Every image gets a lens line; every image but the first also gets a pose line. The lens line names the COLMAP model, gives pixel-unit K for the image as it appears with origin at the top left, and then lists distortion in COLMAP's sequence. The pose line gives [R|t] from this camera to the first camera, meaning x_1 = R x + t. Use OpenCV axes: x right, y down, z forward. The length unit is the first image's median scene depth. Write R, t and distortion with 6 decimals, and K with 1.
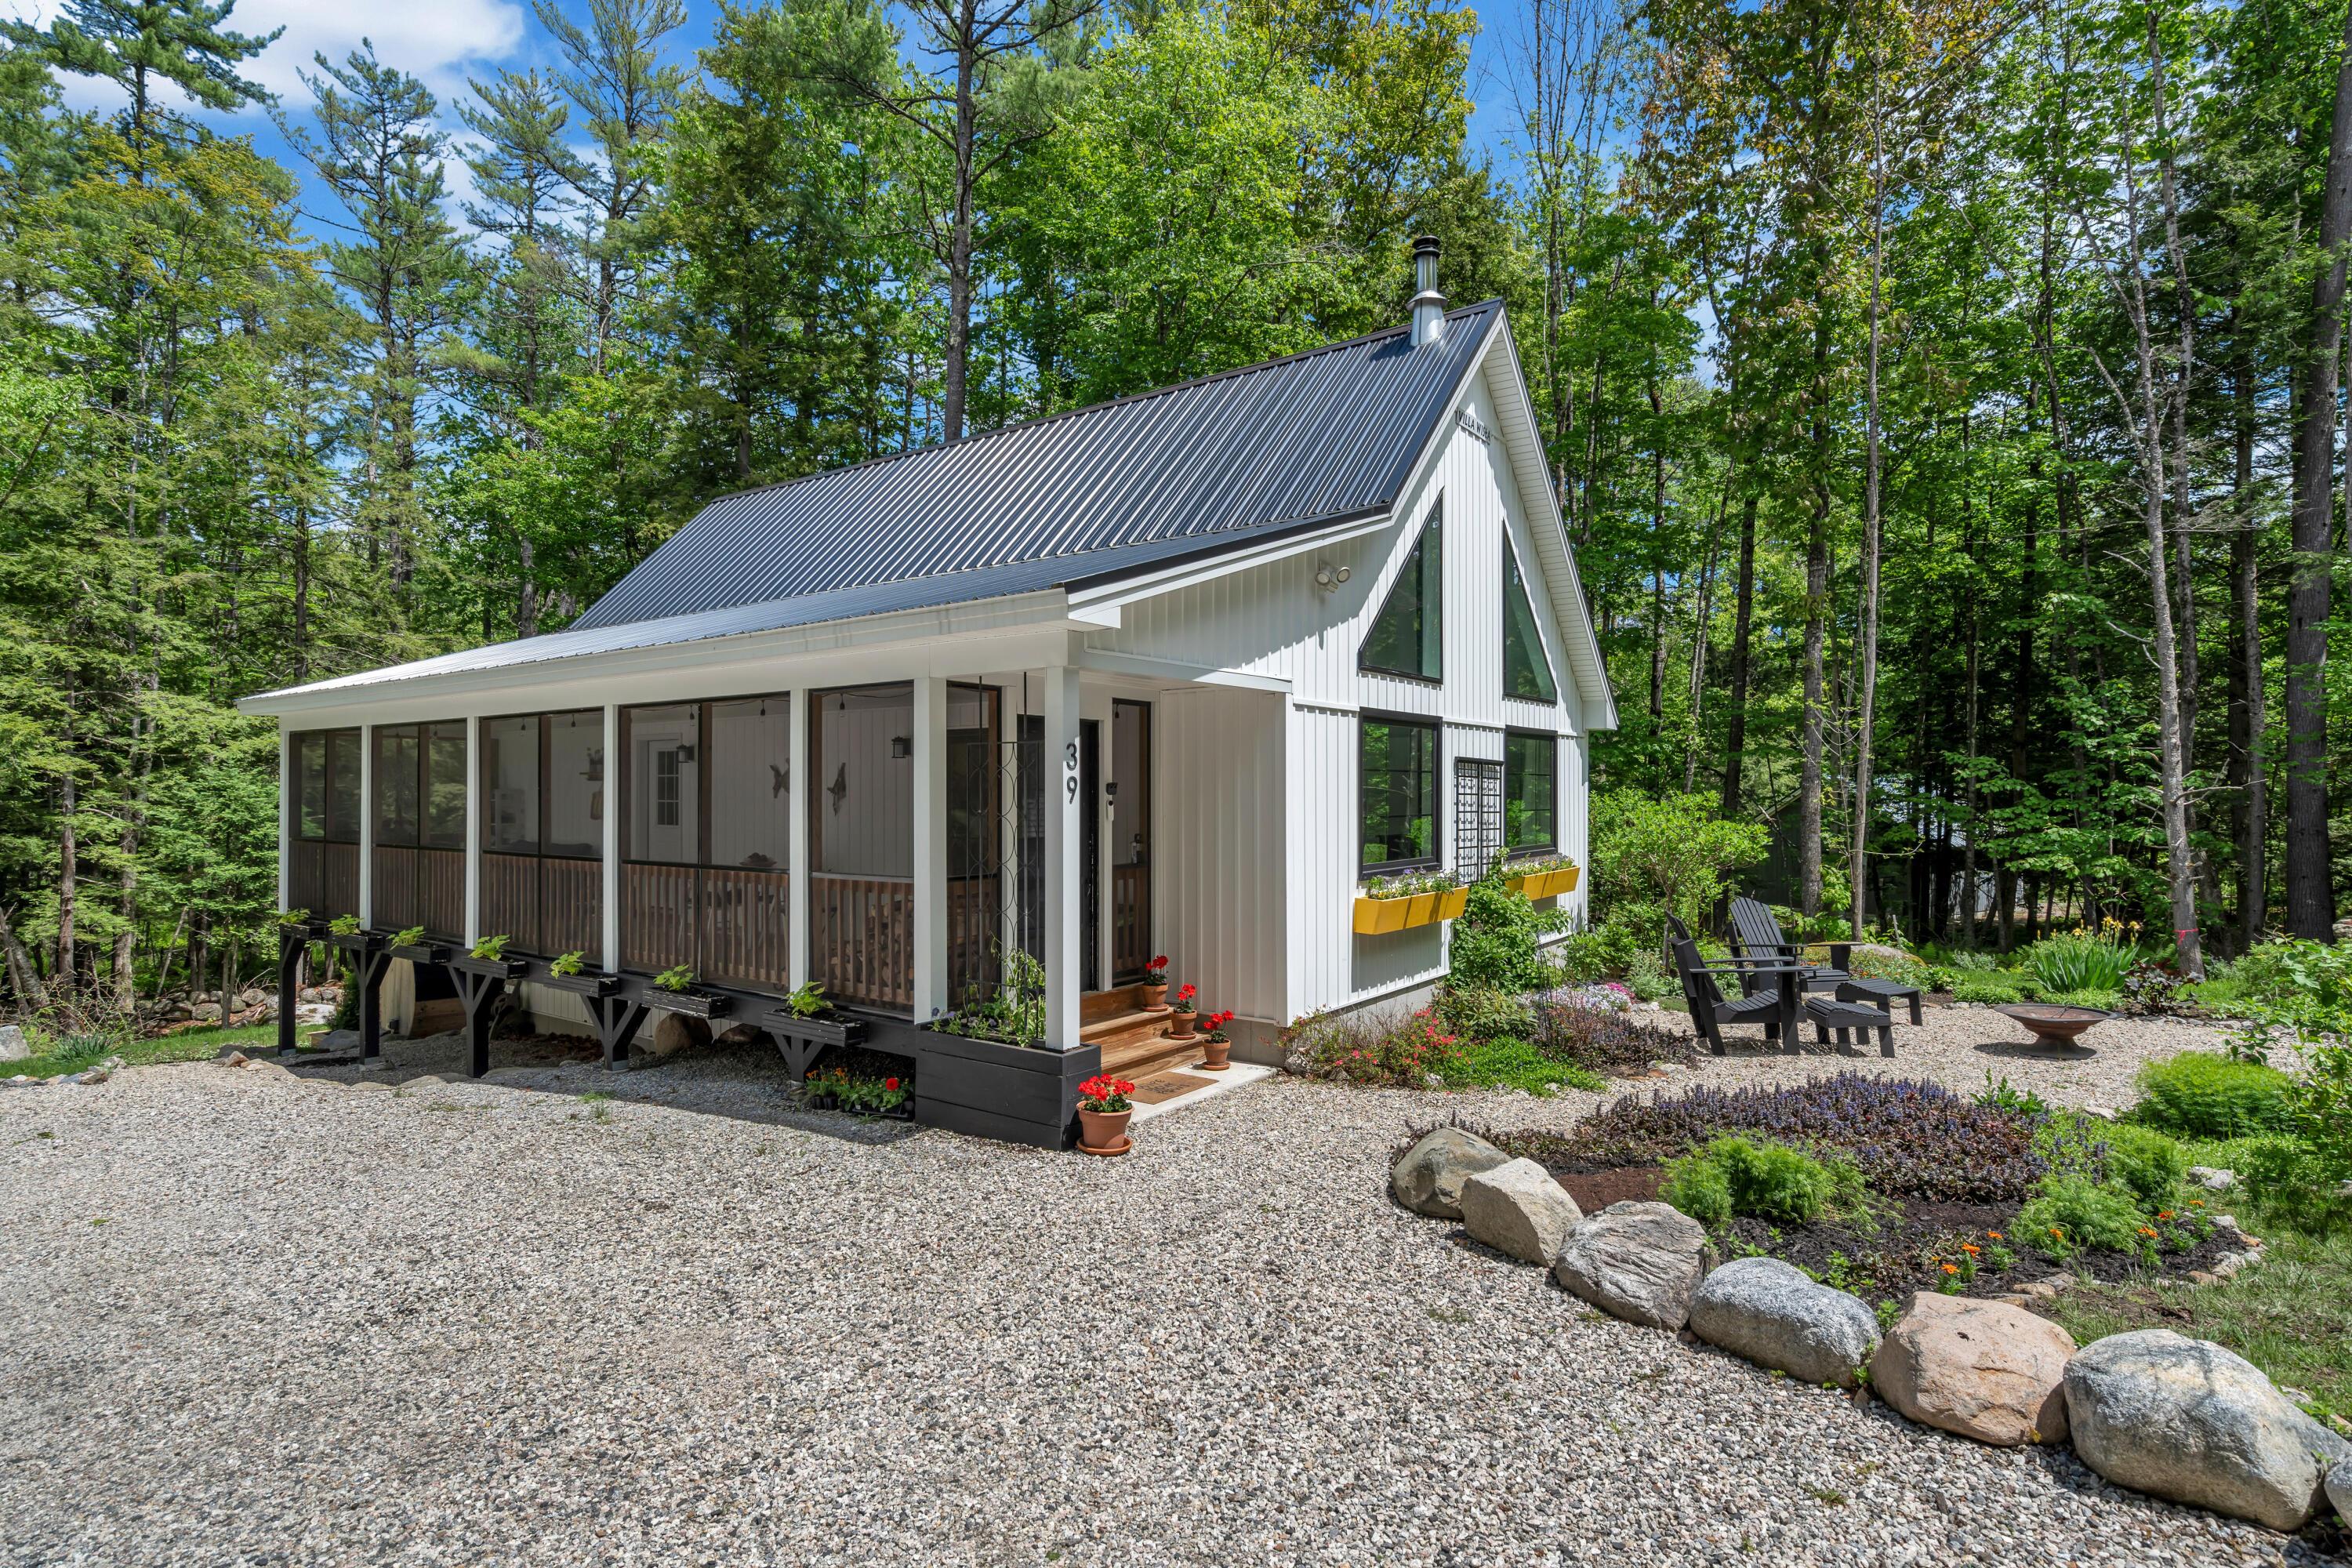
lens RADIAL K [[1180.6, 0, 1164.3], [0, 1180.6, 783.6], [0, 0, 1]] dist [0.000380, -0.000686]
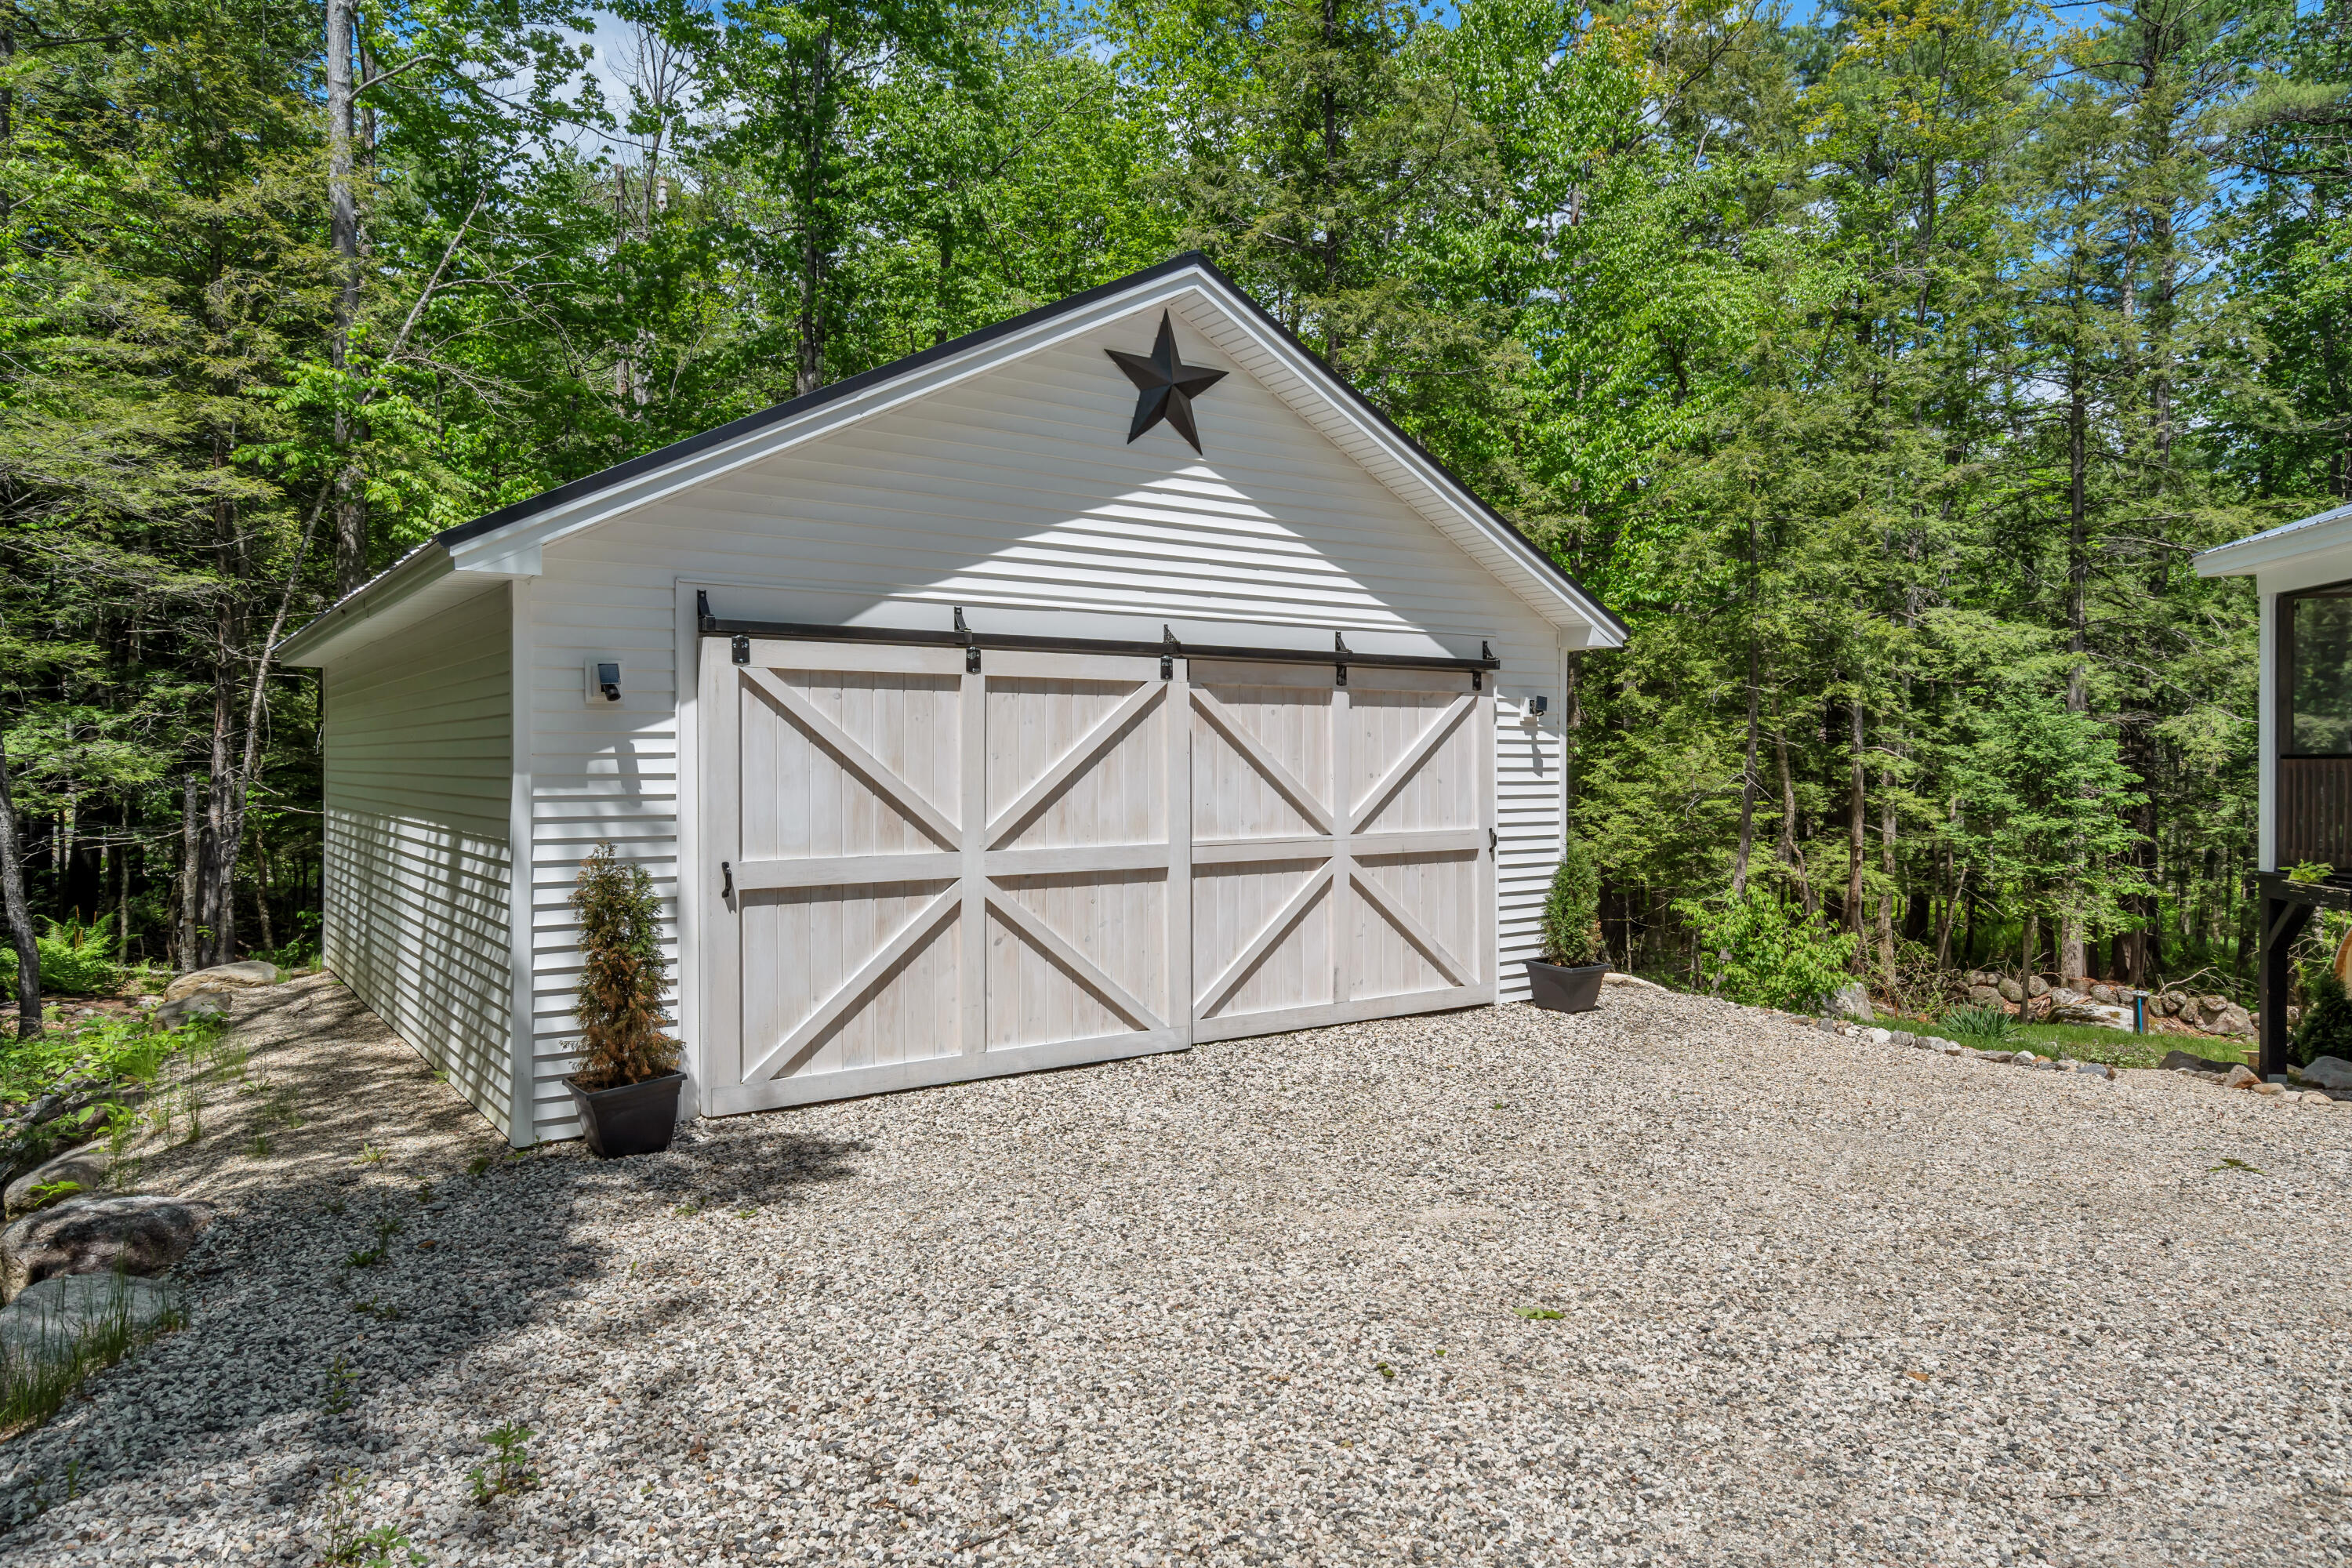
lens RADIAL K [[1479.8, 0, 1193.3], [0, 1479.8, 753.5], [0, 0, 1]] dist [-0.001945, 0.002522]
pose [[0.451503, -0.006683, -0.892245, -0.330510], [0.010345, 0.999944, -0.002255, 0.049566], [0.892210, -0.008212, 0.451547, 0.100559]]
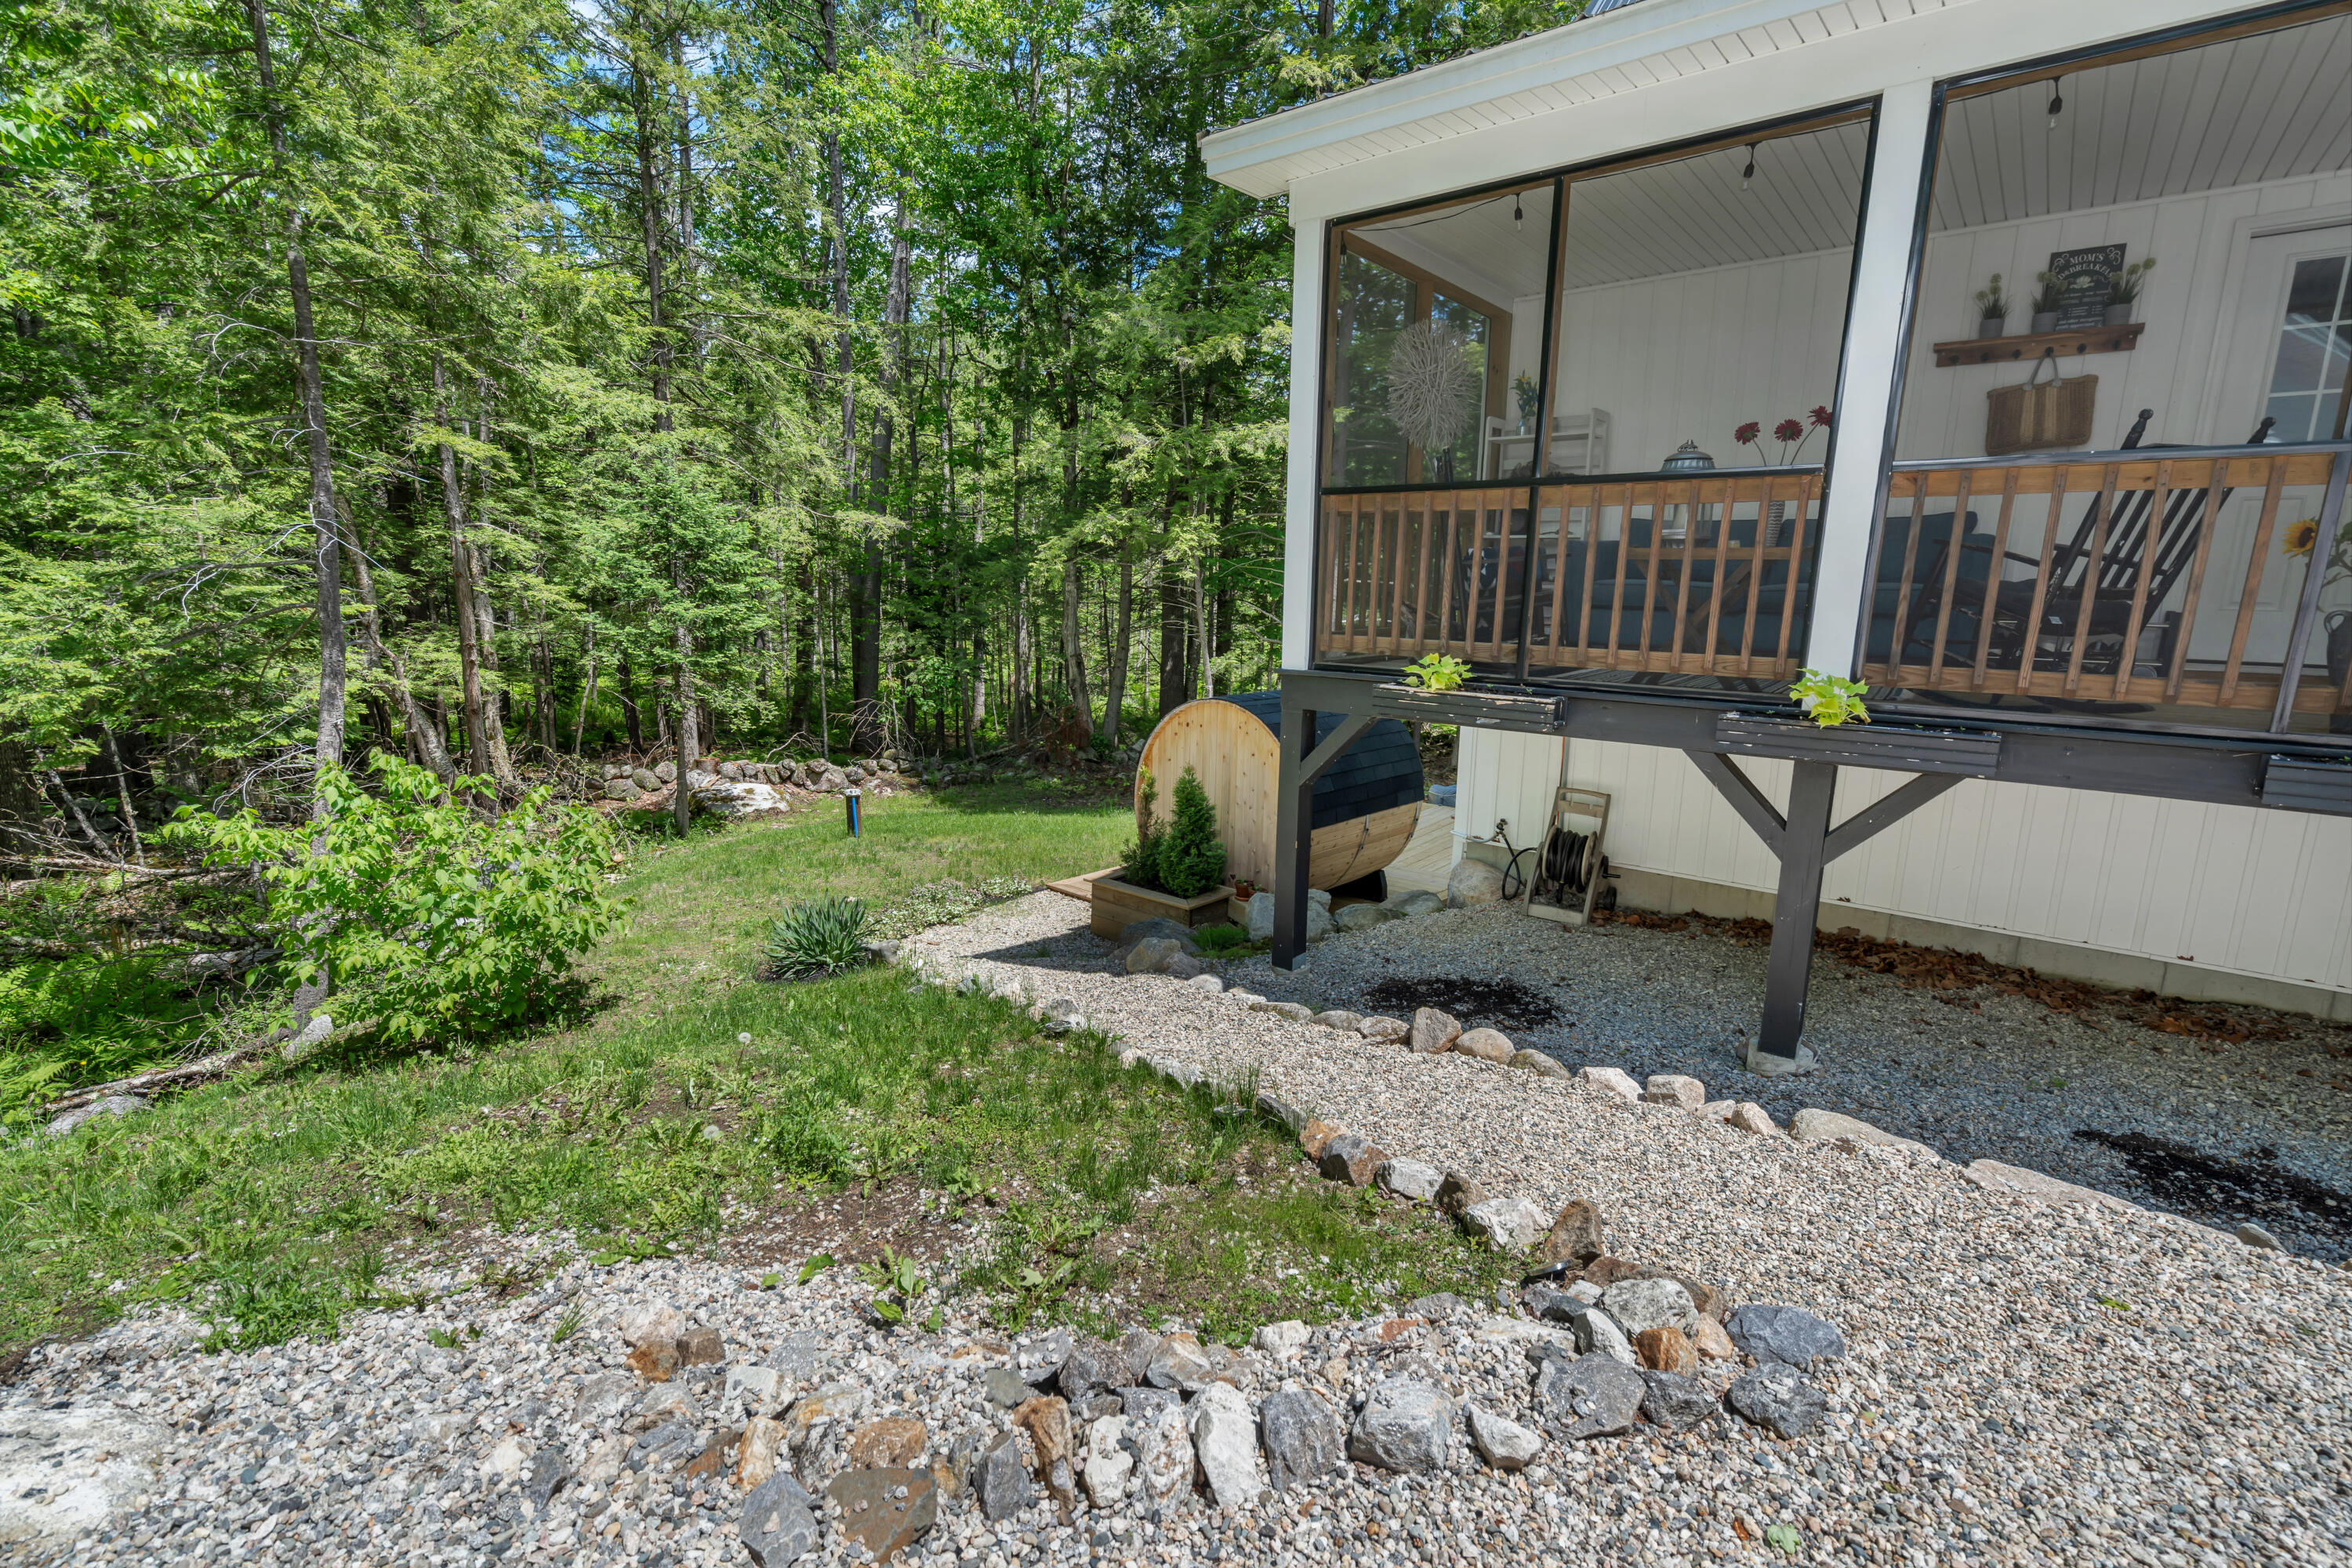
lens RADIAL K [[1044.6, 0, 1158.4], [0, 1044.6, 788.7], [0, 0, 1]] dist [-0.003275, 0.000849]
pose [[0.998301, 0.019135, -0.055044, -0.959861], [-0.007089, 0.977414, 0.211216, 0.090077], [0.057842, -0.210467, 0.975888, 0.756884]]
